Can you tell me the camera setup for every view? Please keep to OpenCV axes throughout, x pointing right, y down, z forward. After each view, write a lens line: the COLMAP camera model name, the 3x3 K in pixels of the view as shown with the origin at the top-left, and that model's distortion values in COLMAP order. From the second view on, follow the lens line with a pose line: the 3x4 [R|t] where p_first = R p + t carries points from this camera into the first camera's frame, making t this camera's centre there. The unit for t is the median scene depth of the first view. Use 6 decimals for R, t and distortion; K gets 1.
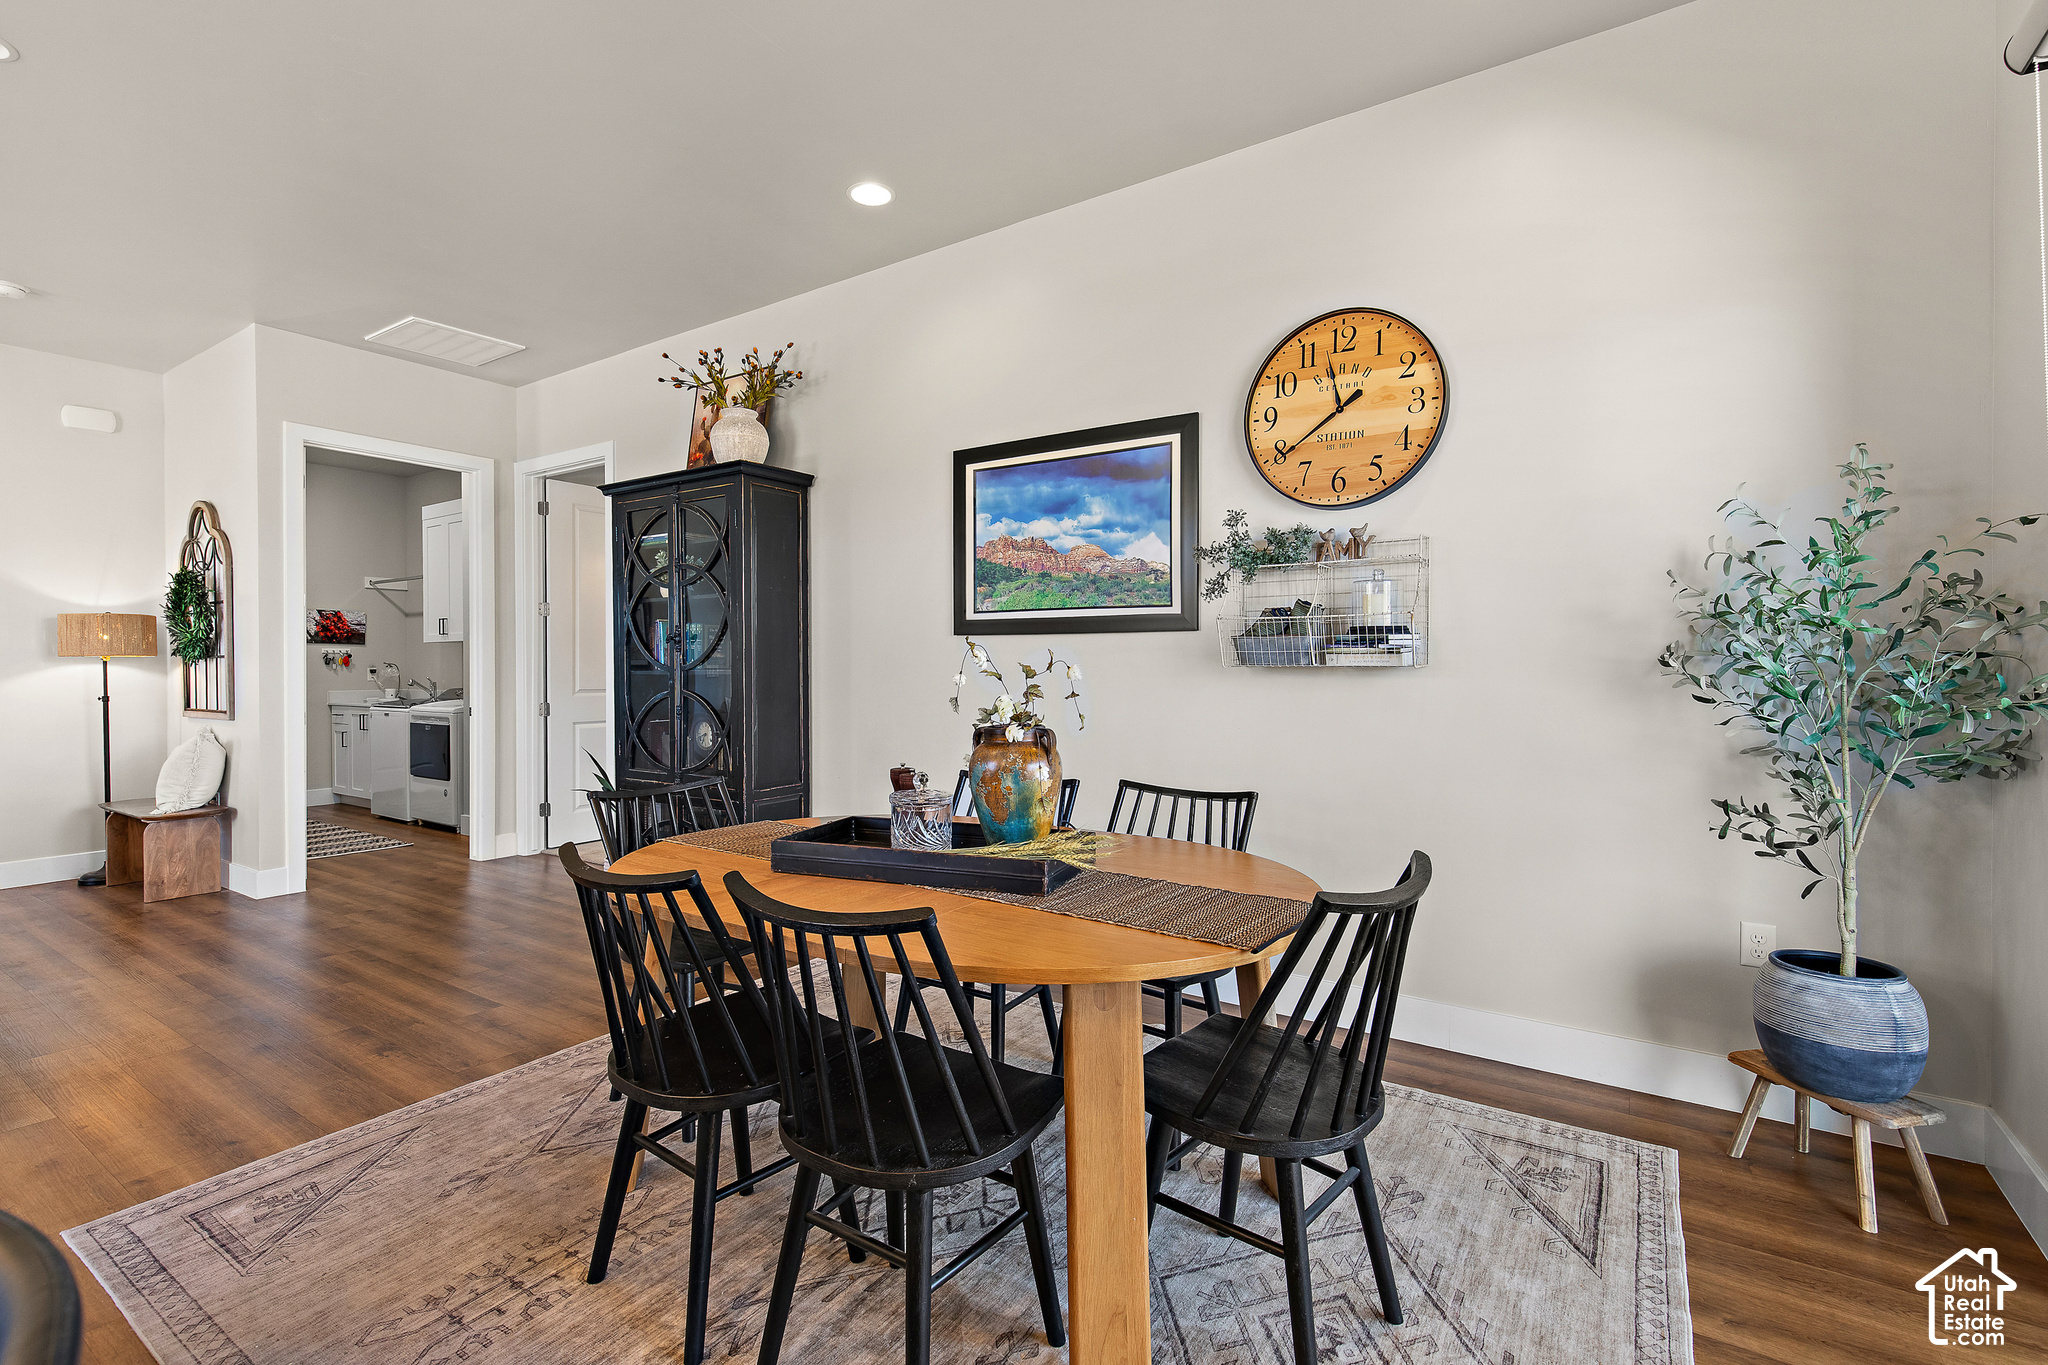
lens RADIAL K [[925.2, 0, 1030.2], [0, 925.2, 670.9], [0, 0, 1]] dist [0.005849, -0.000747]
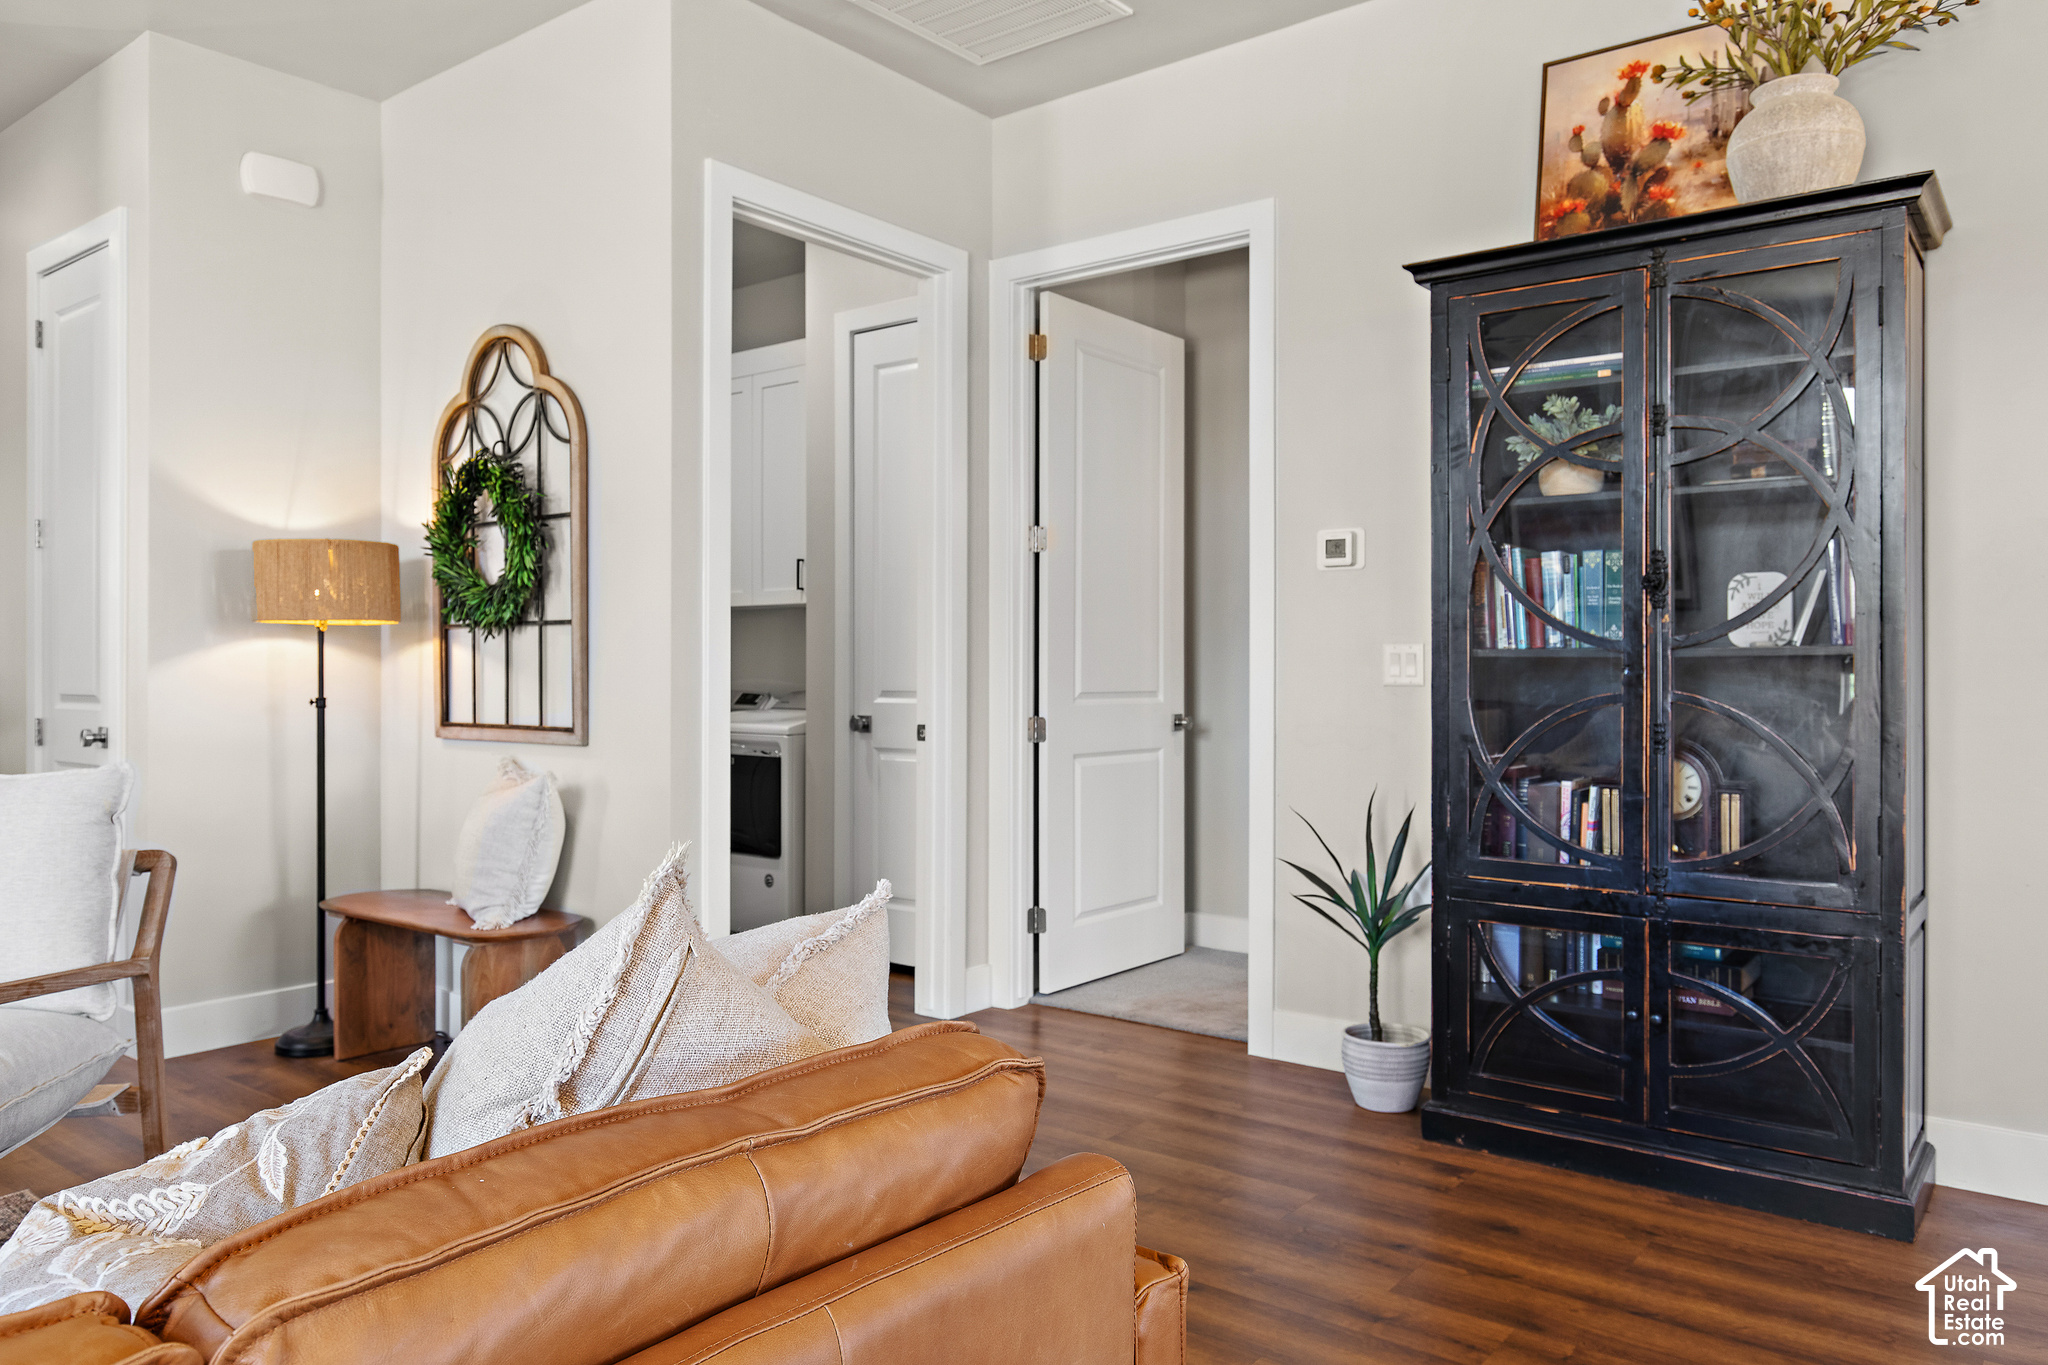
lens RADIAL K [[1428.8, 0, 1031.4], [0, 1428.8, 667.7], [0, 0, 1]] dist [0.003608, -0.003492]
pose [[0.997222, 0.005700, -0.074271, -0.524393], [-0.006084, 0.999969, -0.004948, 0.011601], [0.074241, 0.005386, 0.997226, 0.216983]]
